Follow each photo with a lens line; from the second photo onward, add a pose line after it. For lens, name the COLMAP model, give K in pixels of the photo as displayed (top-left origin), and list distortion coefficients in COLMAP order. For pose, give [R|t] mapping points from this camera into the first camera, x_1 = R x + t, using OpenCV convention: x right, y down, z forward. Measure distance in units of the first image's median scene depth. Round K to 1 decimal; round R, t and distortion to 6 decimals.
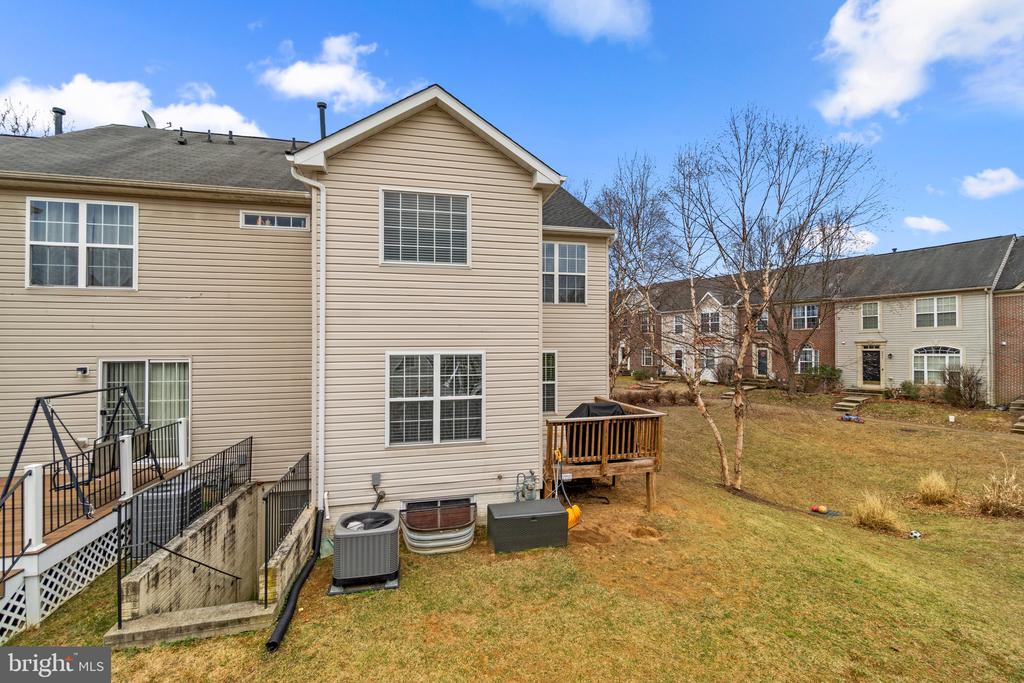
lens RADIAL K [[434.4, 0, 480.9], [0, 434.4, 334.7], [0, 0, 1]] dist [-0.002758, 0.000630]
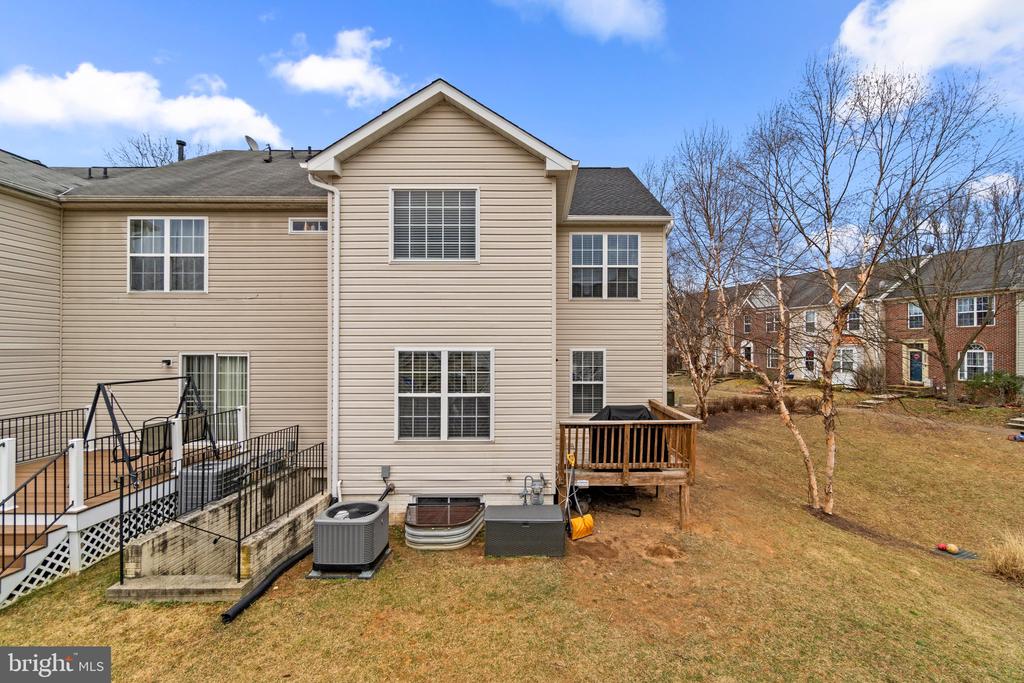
lens RADIAL K [[434.4, 0, 513.8], [0, 434.4, 336.9], [0, 0, 1]] dist [-0.002758, 0.000630]
pose [[0.976234, 0.001141, -0.216715, 0.264326], [0.000268, 0.999979, 0.006471, 0.006728], [0.216718, -0.006375, 0.976213, 0.061967]]
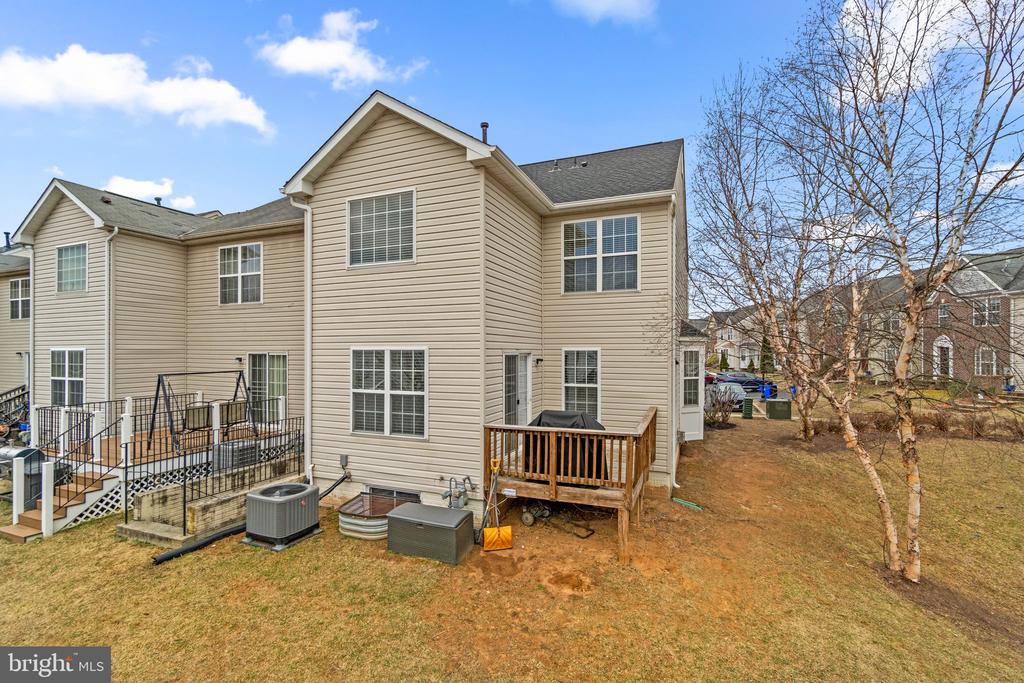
lens RADIAL K [[434.4, 0, 504.3], [0, 434.4, 339.2], [0, 0, 1]] dist [-0.002758, 0.000630]
pose [[0.829076, -0.007847, -0.559081, 0.698599], [0.012930, 0.999903, 0.005140, 0.018051], [0.558986, -0.011490, 0.829097, 0.289933]]
